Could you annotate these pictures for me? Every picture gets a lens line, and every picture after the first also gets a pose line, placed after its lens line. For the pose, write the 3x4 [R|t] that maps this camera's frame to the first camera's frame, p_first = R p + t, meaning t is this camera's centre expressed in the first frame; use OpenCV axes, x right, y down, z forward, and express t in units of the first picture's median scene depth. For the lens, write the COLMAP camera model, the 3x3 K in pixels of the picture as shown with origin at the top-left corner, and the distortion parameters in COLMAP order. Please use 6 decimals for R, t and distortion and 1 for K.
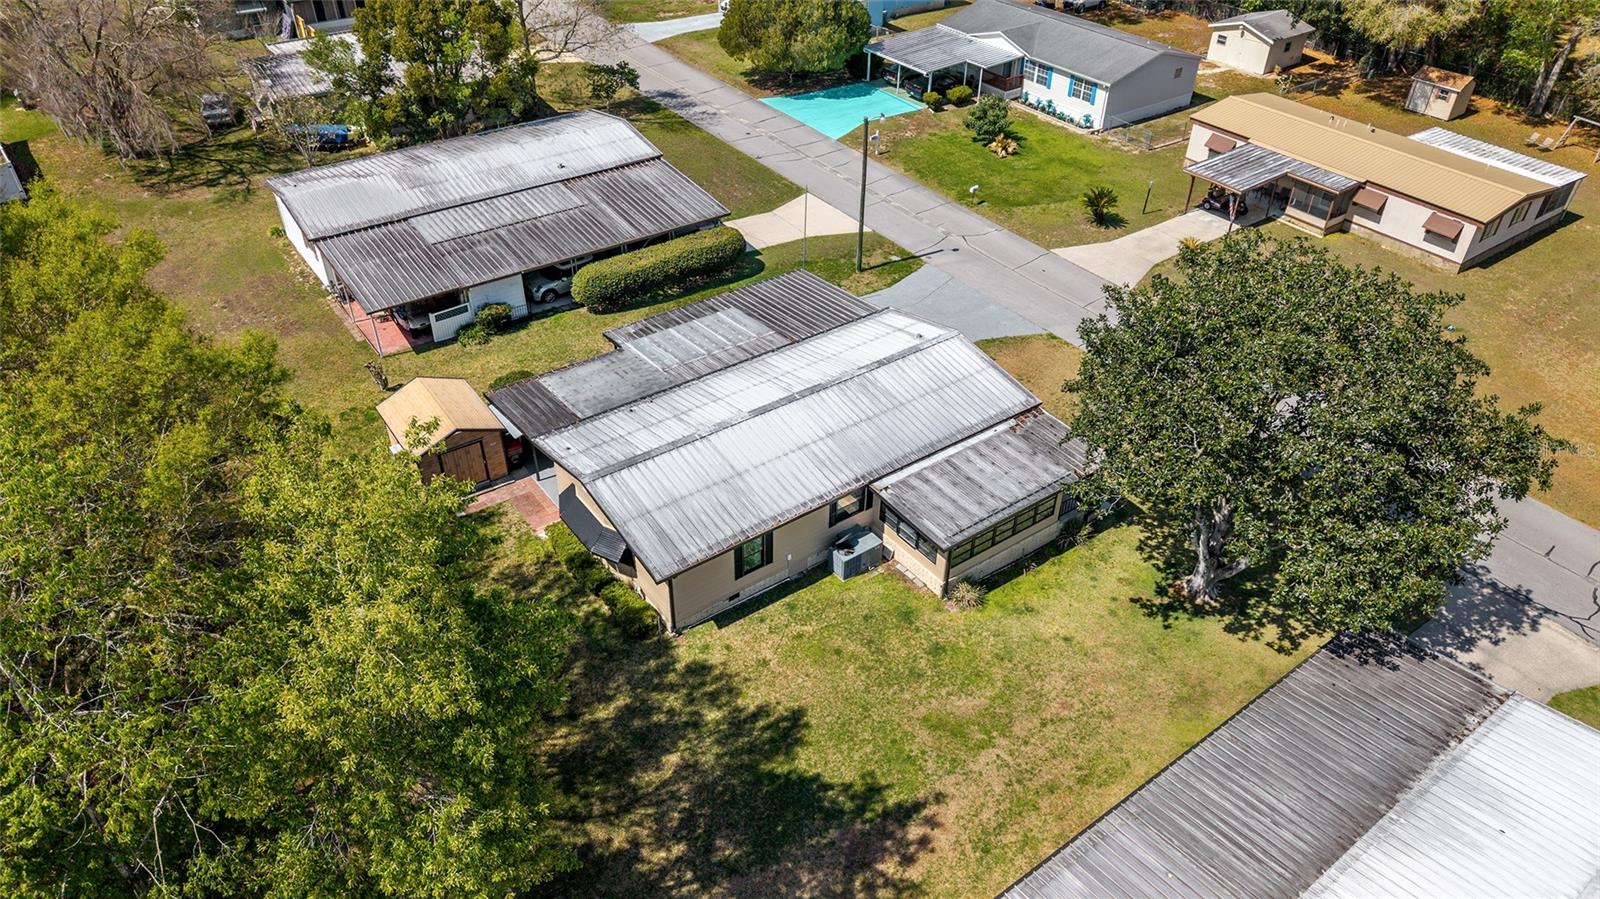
lens RADIAL K [[1079.7, 0, 800.0], [0, 1079.7, 449.5], [0, 0, 1]] dist [0.004166, -0.000572]
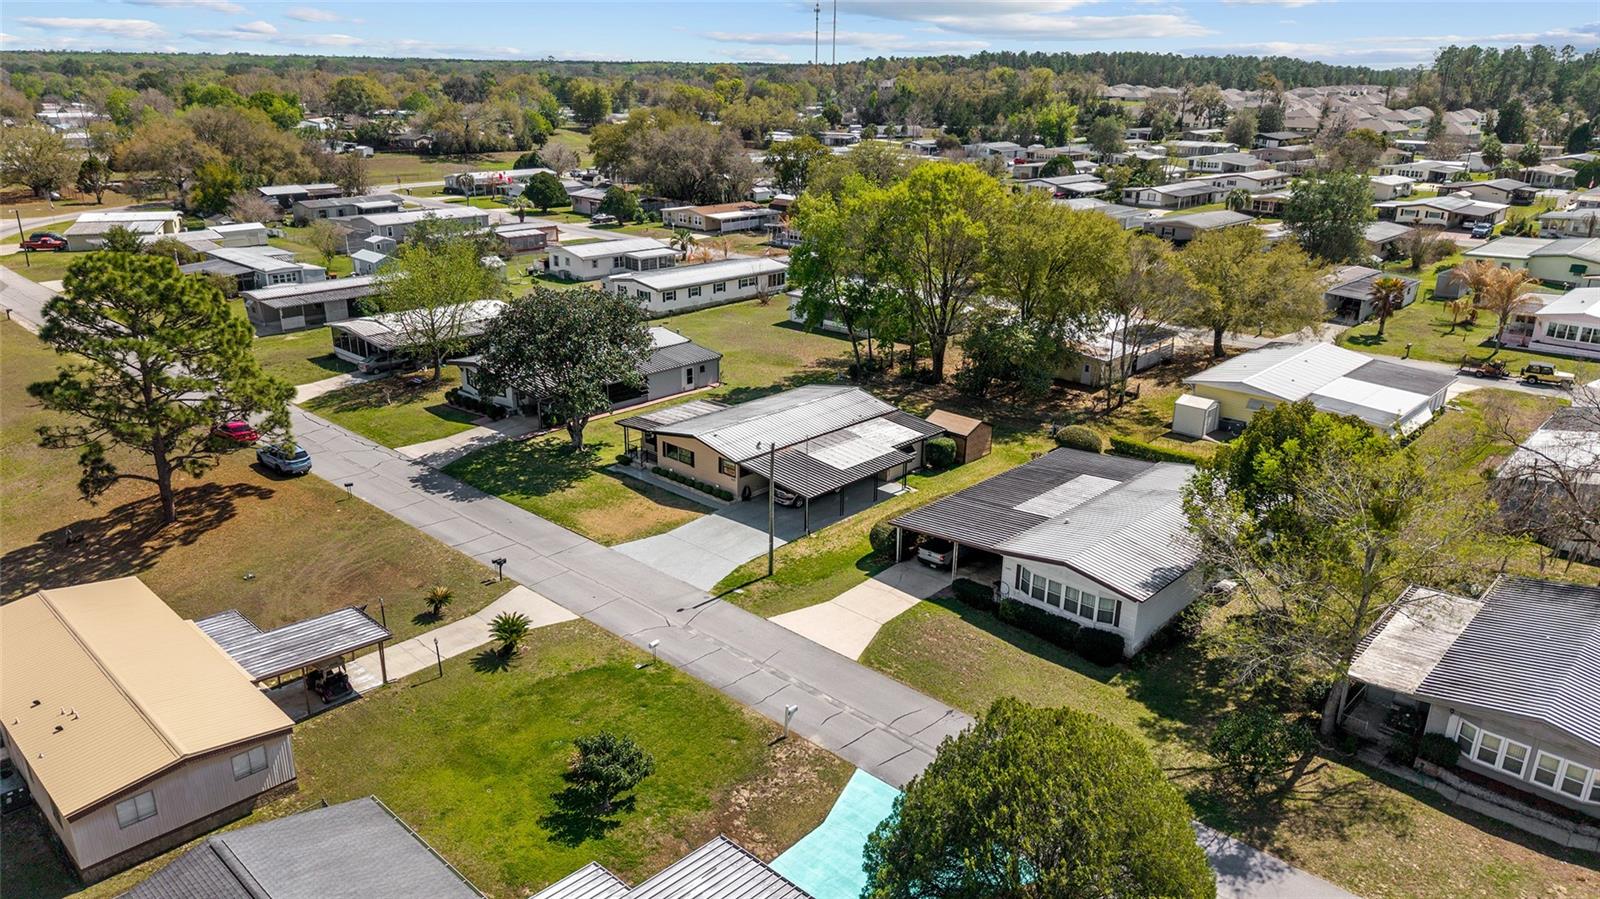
lens RADIAL K [[1110.3, 0, 803.3], [0, 1110.3, 419.6], [0, 0, 1]] dist [0.017328, -0.000649]
pose [[-0.982940, 0.027262, -0.181896, 0.245577], [-0.132112, 0.583419, 0.801354, -1.277445], [0.127968, 0.811714, -0.569864, 1.672016]]
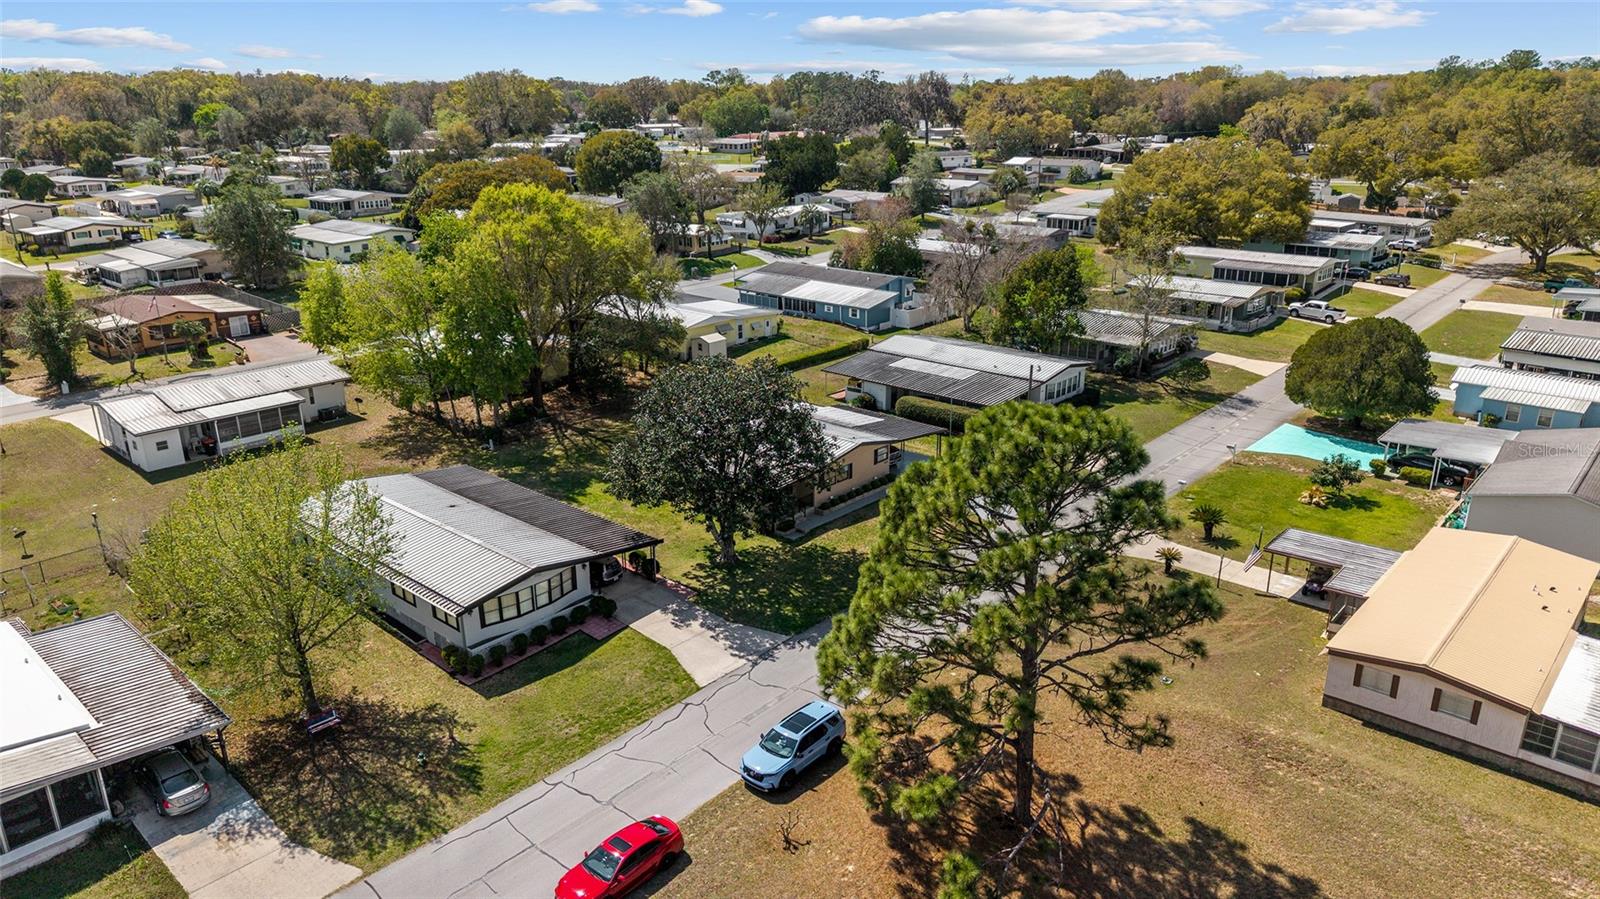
lens RADIAL K [[1050.5, 0, 798.5], [0, 1050.5, 470.0], [0, 0, 1]] dist [0.017636, -0.003674]
pose [[0.200321, 0.313770, -0.928127, 1.414338], [-0.580102, 0.801403, 0.145723, -0.217287], [0.789527, 0.509217, 0.342557, 0.322997]]
